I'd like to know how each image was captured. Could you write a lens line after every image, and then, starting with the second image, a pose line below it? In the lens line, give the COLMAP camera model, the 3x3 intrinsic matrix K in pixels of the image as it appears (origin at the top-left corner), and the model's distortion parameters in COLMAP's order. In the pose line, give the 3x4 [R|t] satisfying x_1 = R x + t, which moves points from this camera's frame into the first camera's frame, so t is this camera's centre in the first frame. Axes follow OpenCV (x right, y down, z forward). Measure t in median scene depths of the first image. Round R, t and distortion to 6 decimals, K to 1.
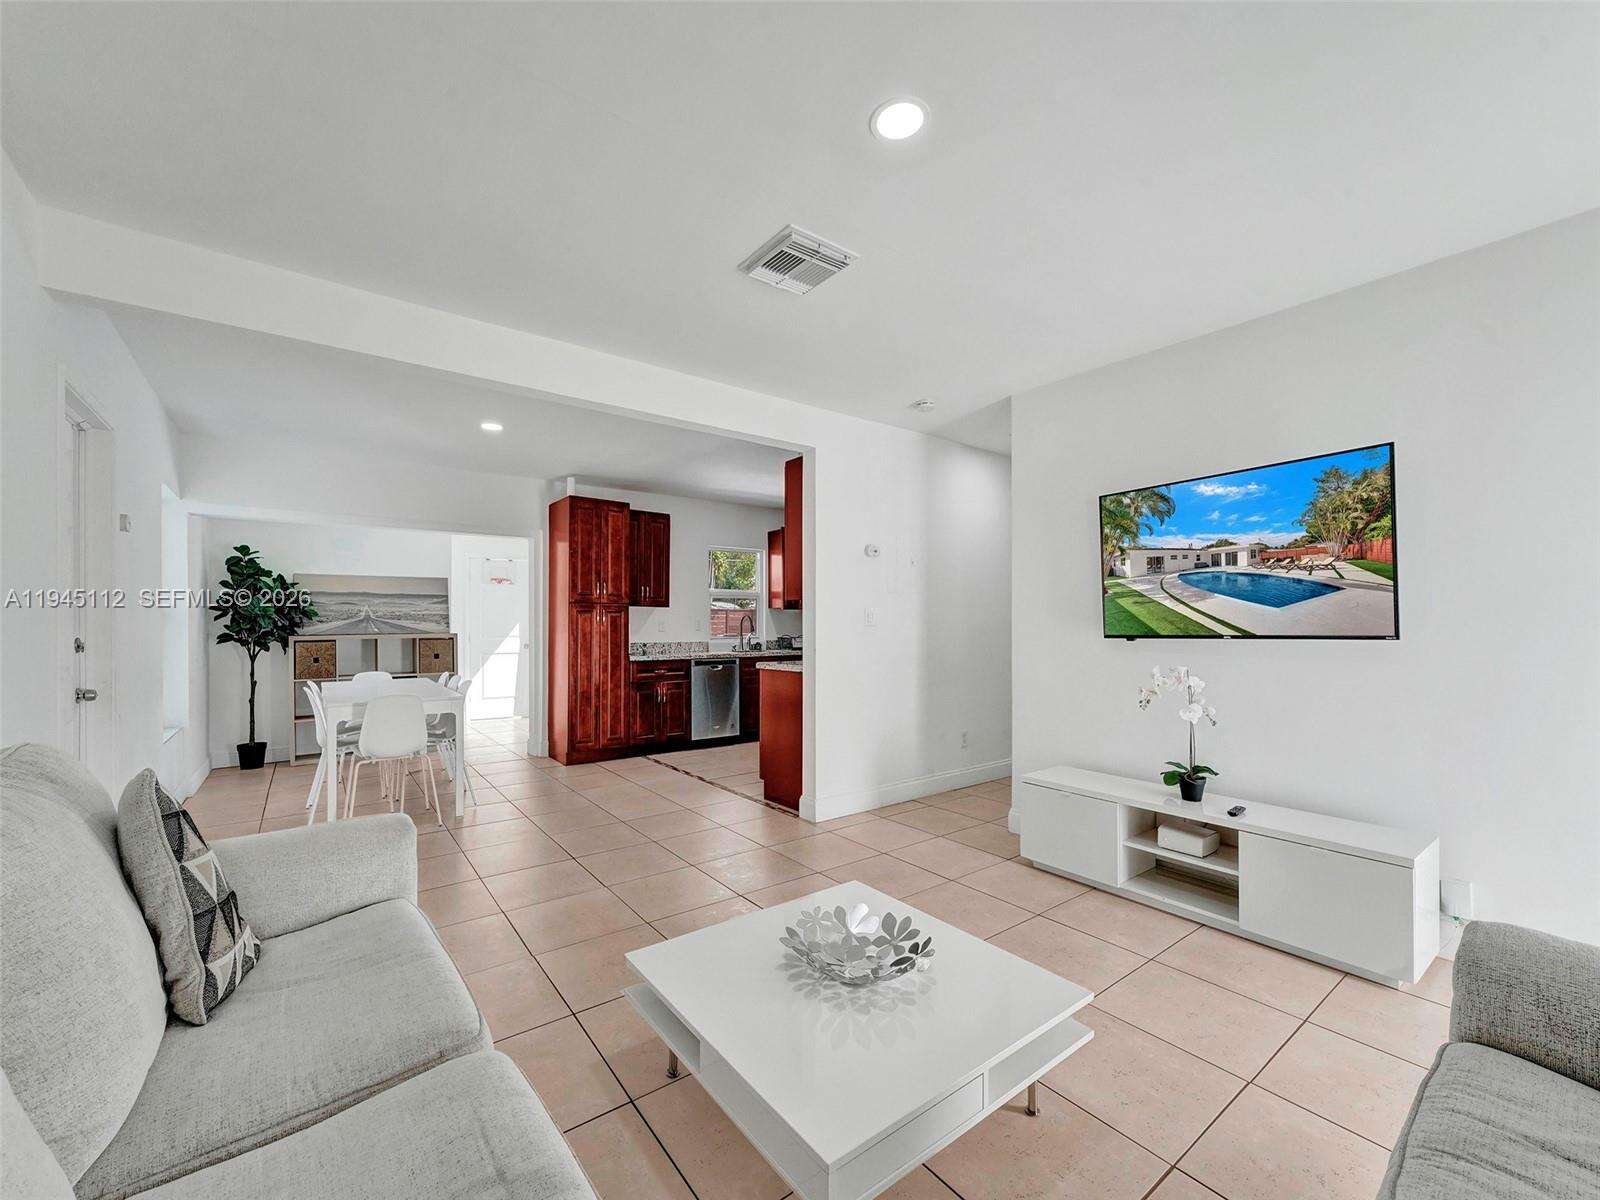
lens RADIAL K [[646.0, 0, 757.5], [0, 646.0, 625.4], [0, 0, 1]] dist [0.008916, 0.000486]
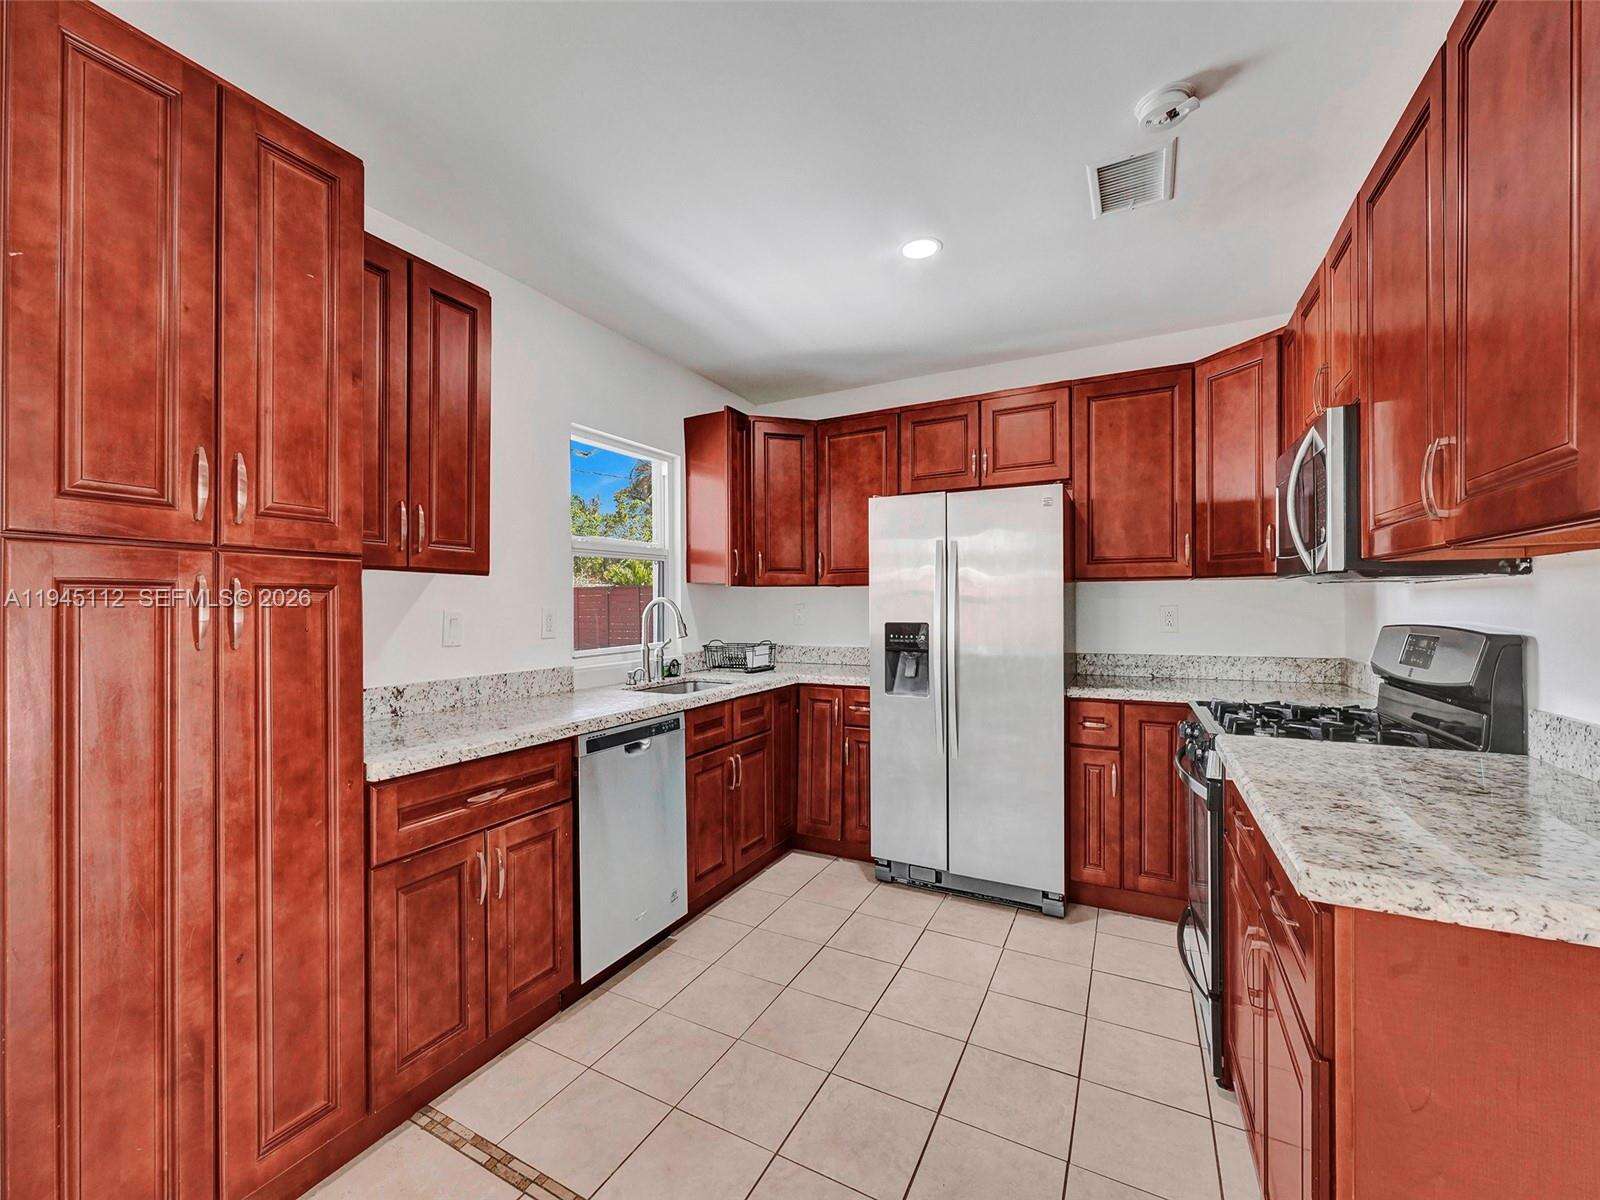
lens RADIAL K [[646.0, 0, 801.3], [0, 646.0, 606.9], [0, 0, 1]] dist [0.008916, 0.000486]
pose [[0.885571, -0.006157, 0.464464, -0.161255], [0.004856, 0.999980, 0.003997, -0.013808], [-0.464479, -0.001284, 0.885583, 0.678590]]
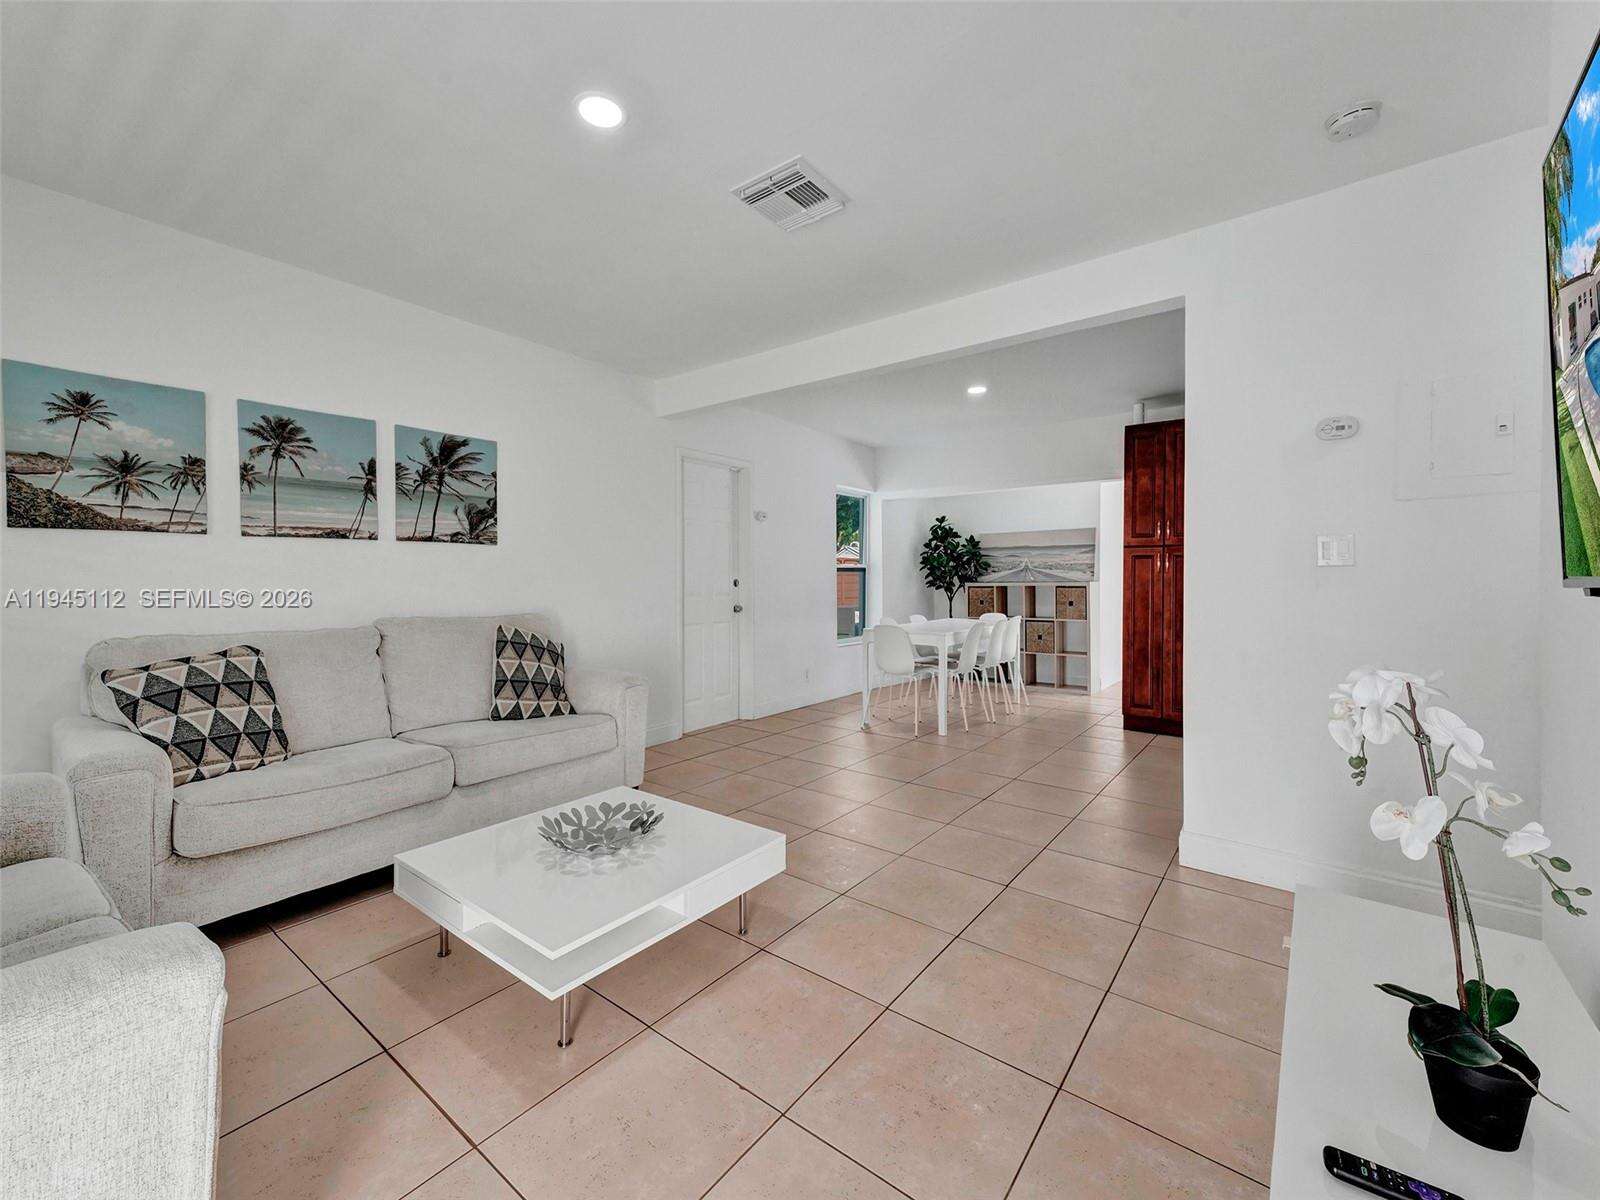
lens RADIAL K [[646.0, 0, 801.7], [0, 646.0, 583.4], [0, 0, 1]] dist [0.008916, 0.000486]
pose [[0.300448, 0.007407, -0.953769, 0.397753], [-0.001594, 0.999972, 0.007263, 0.008676], [0.953797, -0.000662, 0.300452, 0.282512]]
